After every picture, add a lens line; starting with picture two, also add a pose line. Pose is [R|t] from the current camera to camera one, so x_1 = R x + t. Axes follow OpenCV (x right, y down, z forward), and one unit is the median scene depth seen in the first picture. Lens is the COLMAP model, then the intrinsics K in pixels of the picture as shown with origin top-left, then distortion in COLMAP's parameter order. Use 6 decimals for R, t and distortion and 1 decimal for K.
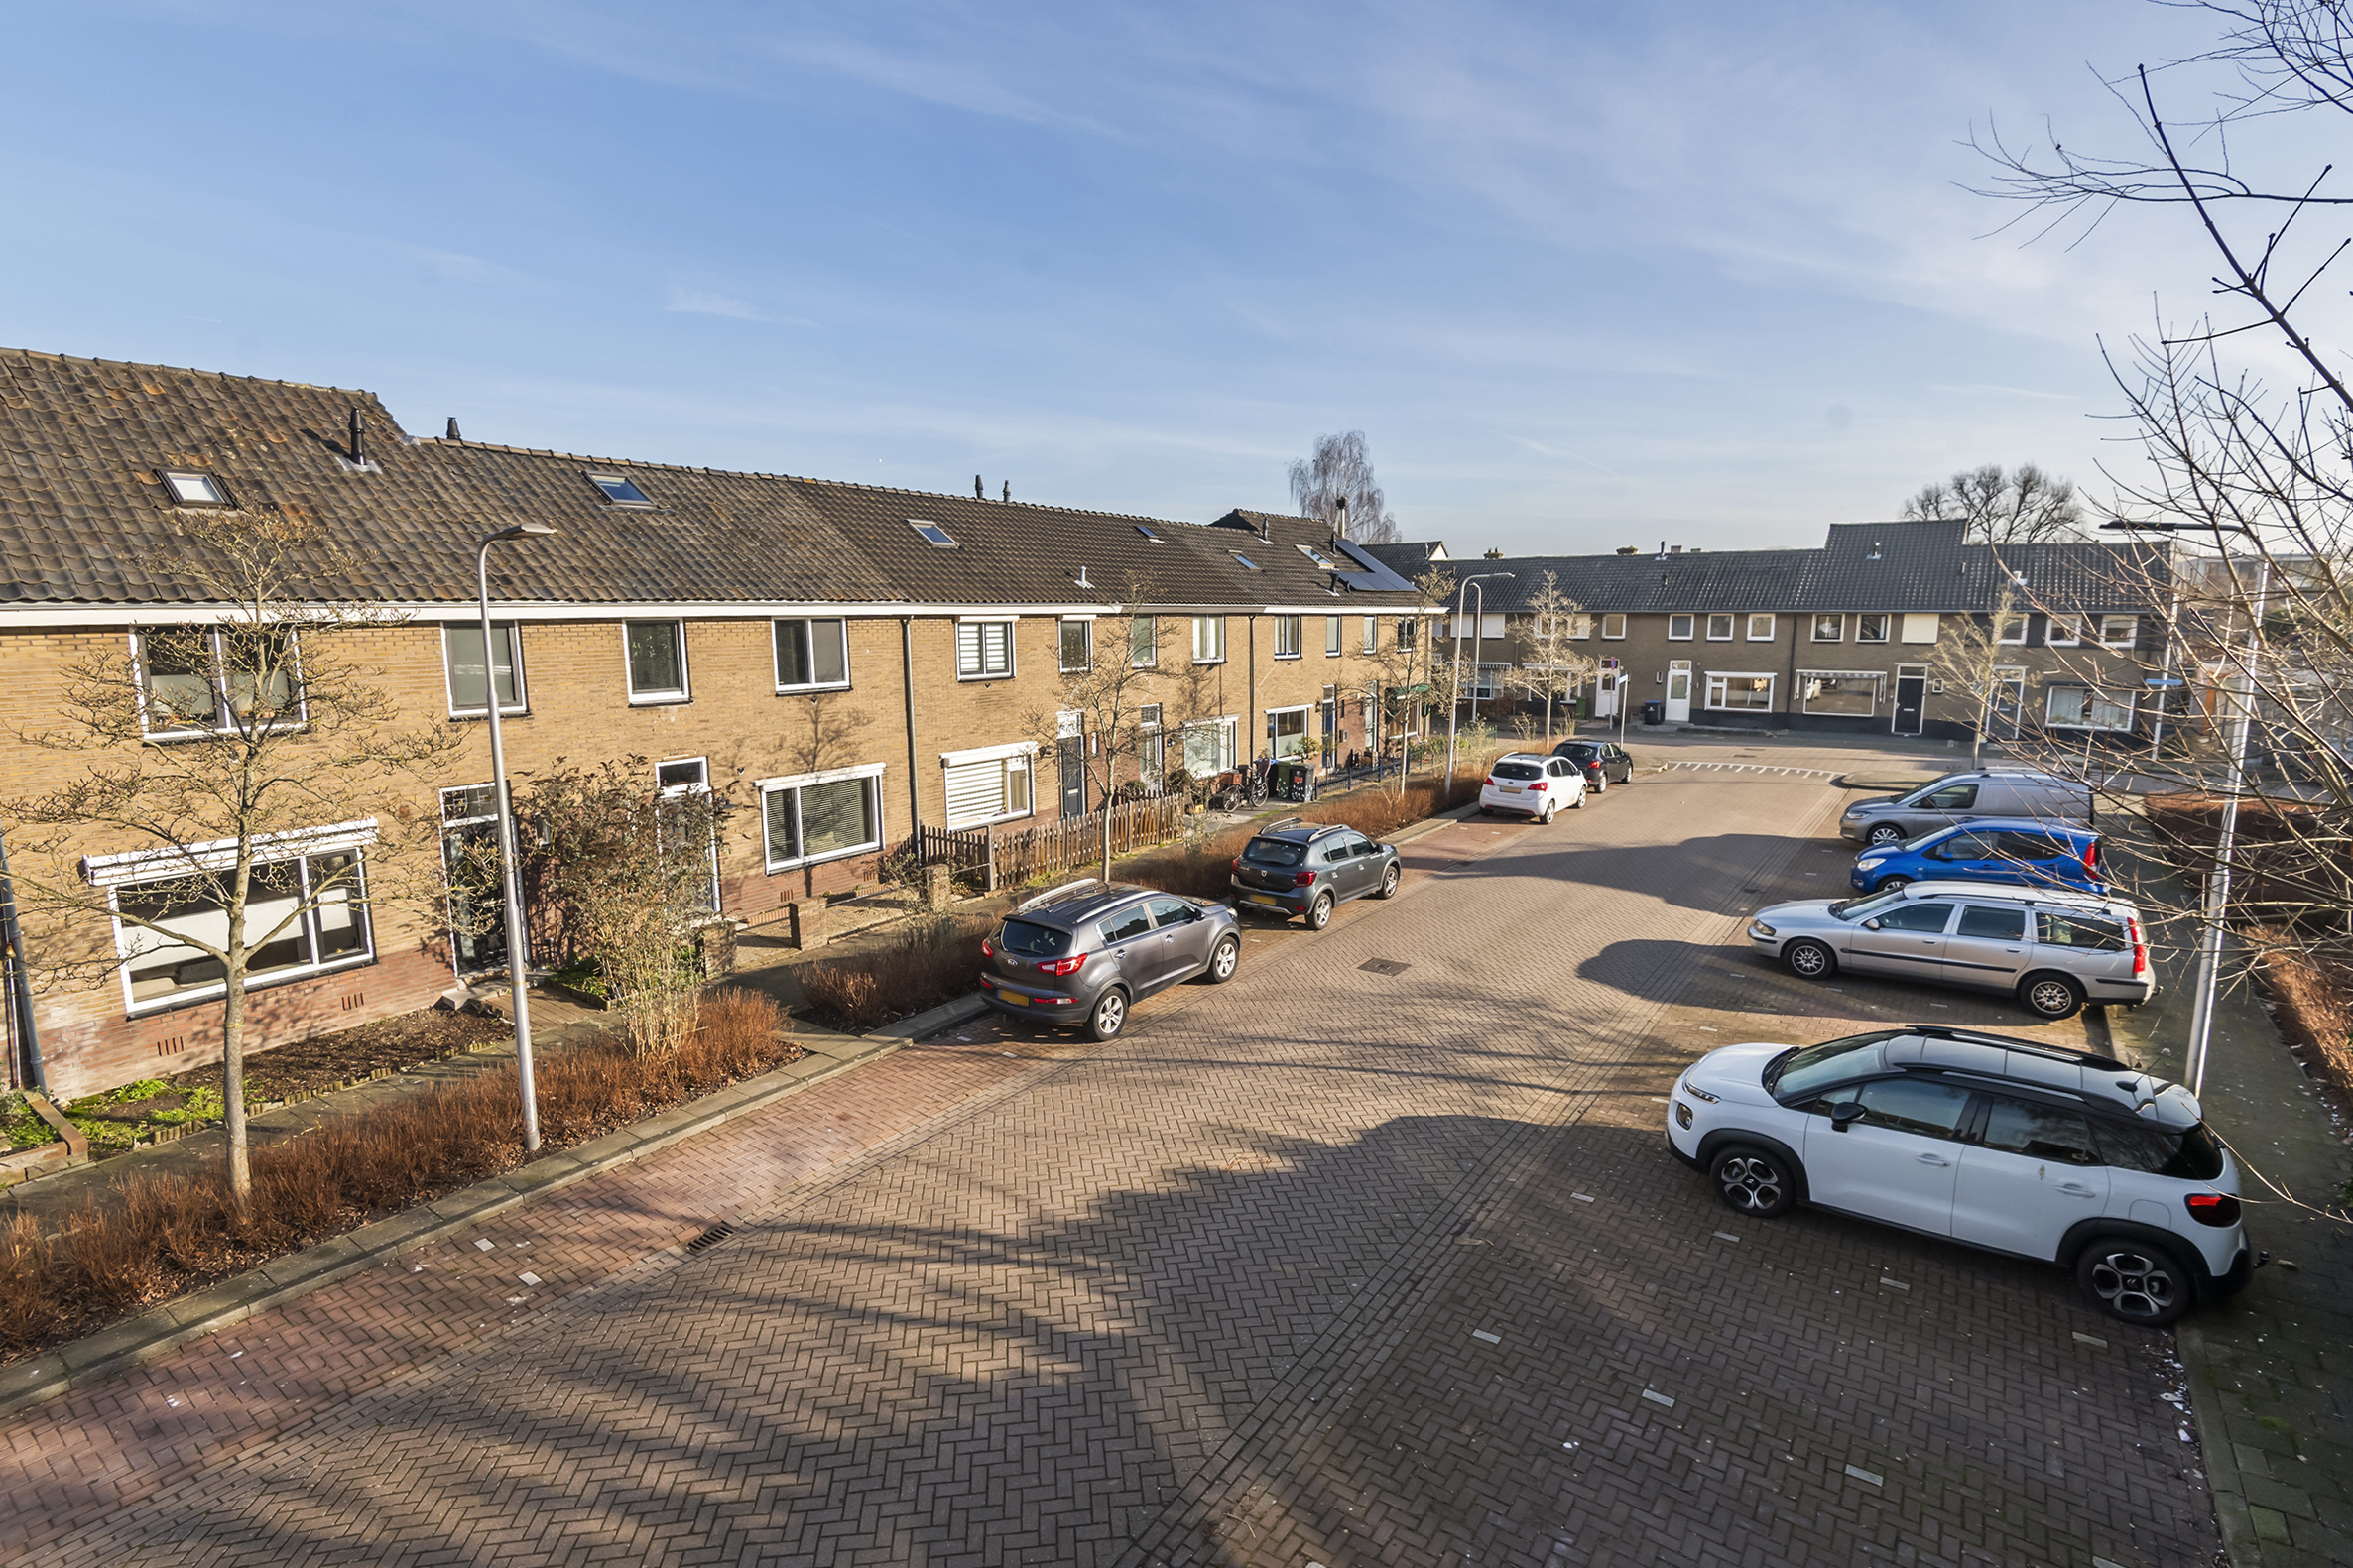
lens RADIAL K [[1103.4, 0, 1176.9], [0, 1103.4, 776.0], [0, 0, 1]] dist [-0.004031, -0.006107]
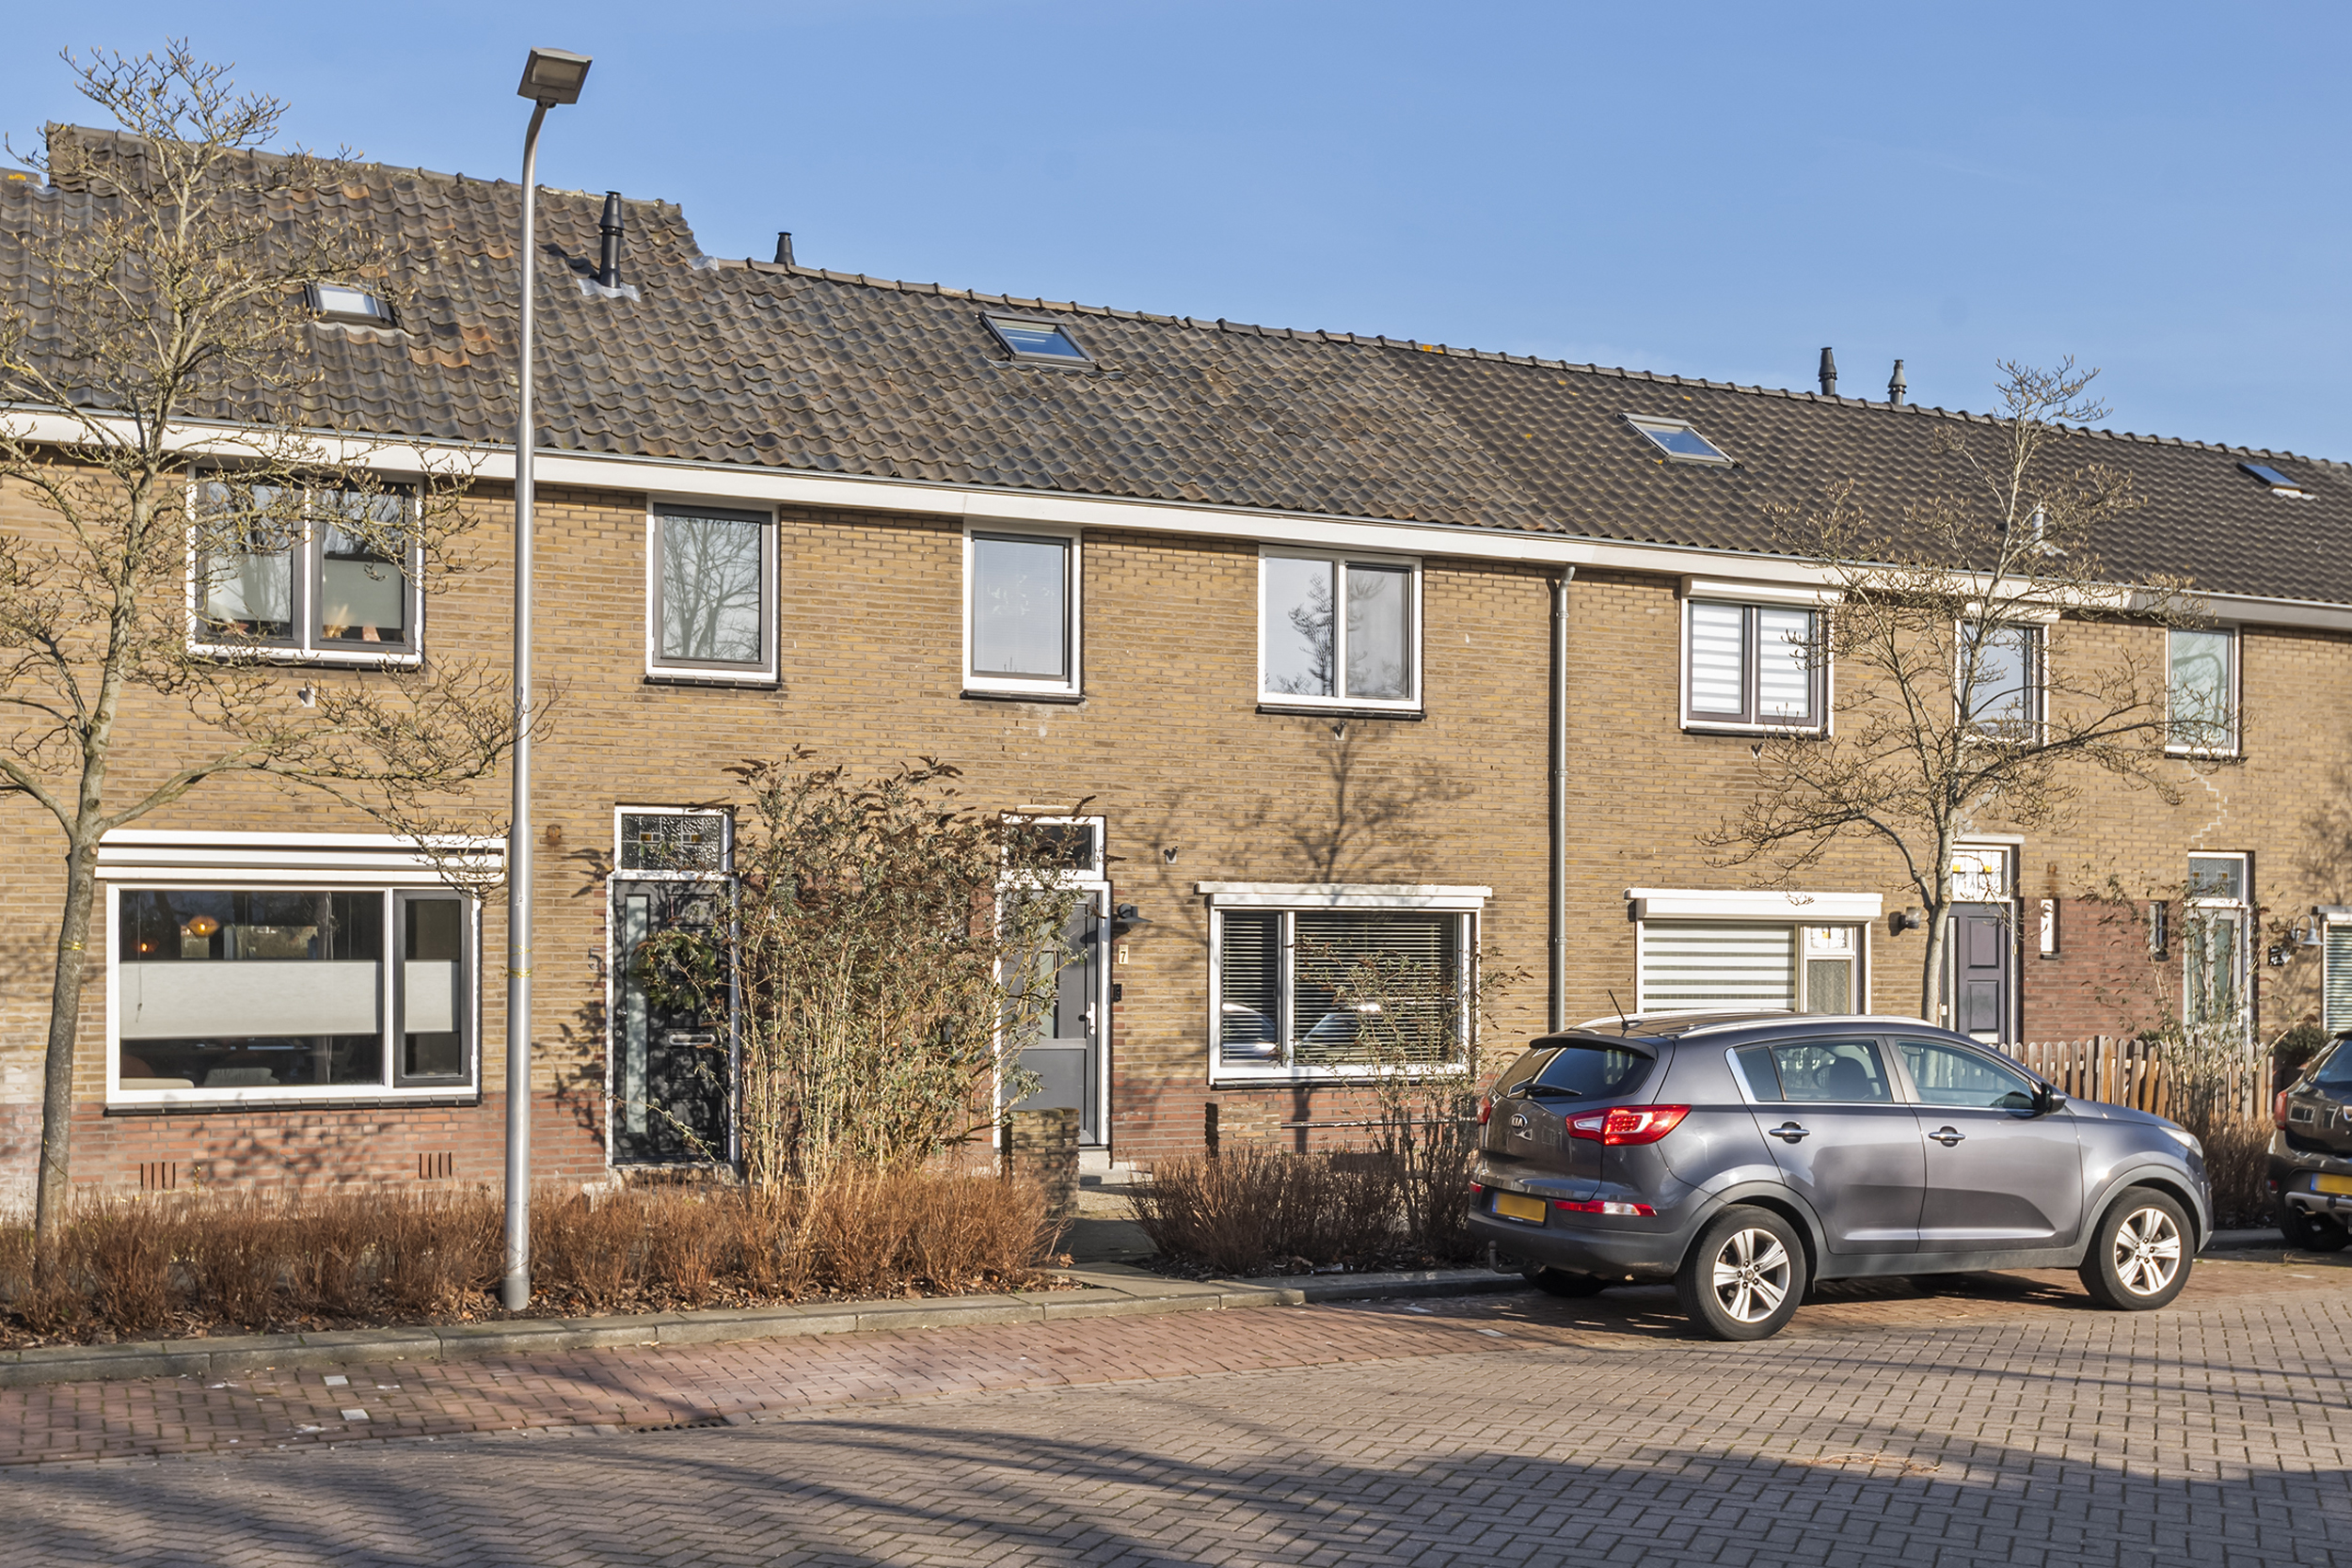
lens RADIAL K [[2459.7, 0, 1144.1], [0, 2459.7, 912.5], [0, 0, 1]] dist [0.017612, 0.000000]
pose [[0.863728, 0.021011, -0.503520, 0.156948], [-0.091603, 0.989032, -0.115864, 0.167078], [0.495563, 0.146199, 0.856179, 0.085543]]
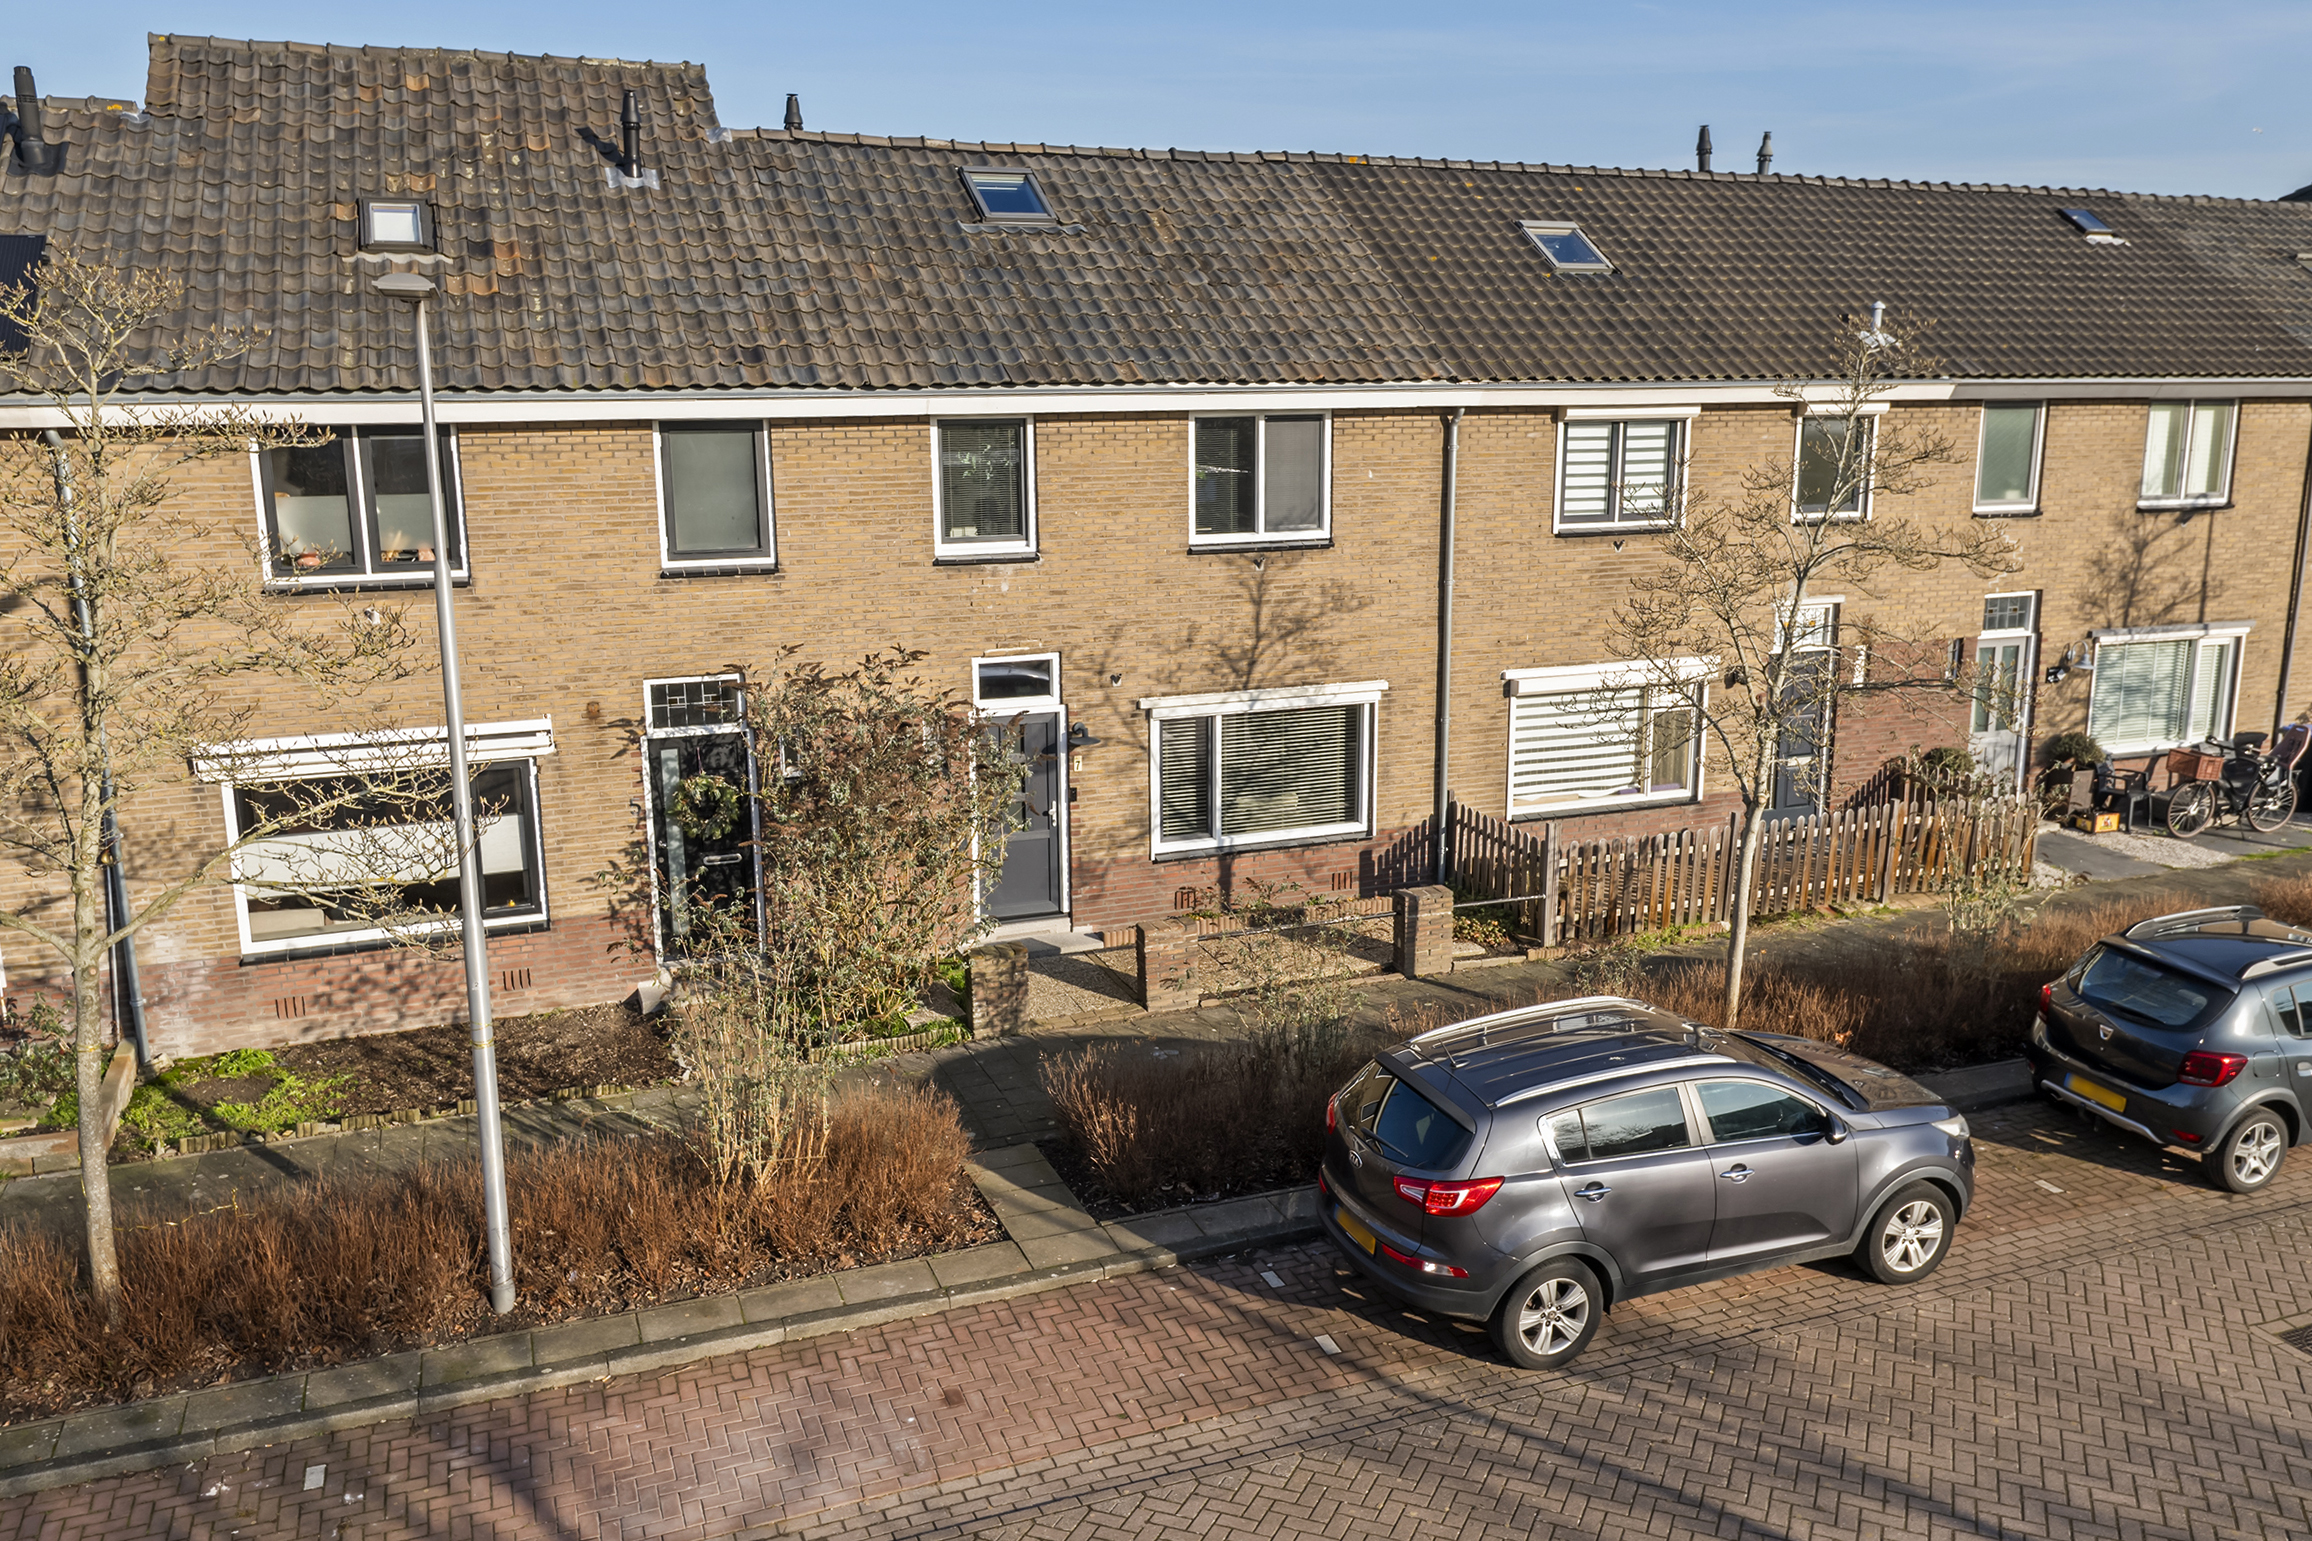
lens RADIAL K [[1798.4, 0, 1091.0], [0, 1798.4, 779.5], [0, 0, 1]] dist [0.032149, -0.030237]
pose [[0.837336, 0.117772, -0.533851, 0.121831], [-0.079195, 0.992350, 0.094705, -0.047716], [0.540921, -0.037022, 0.840258, 0.220304]]
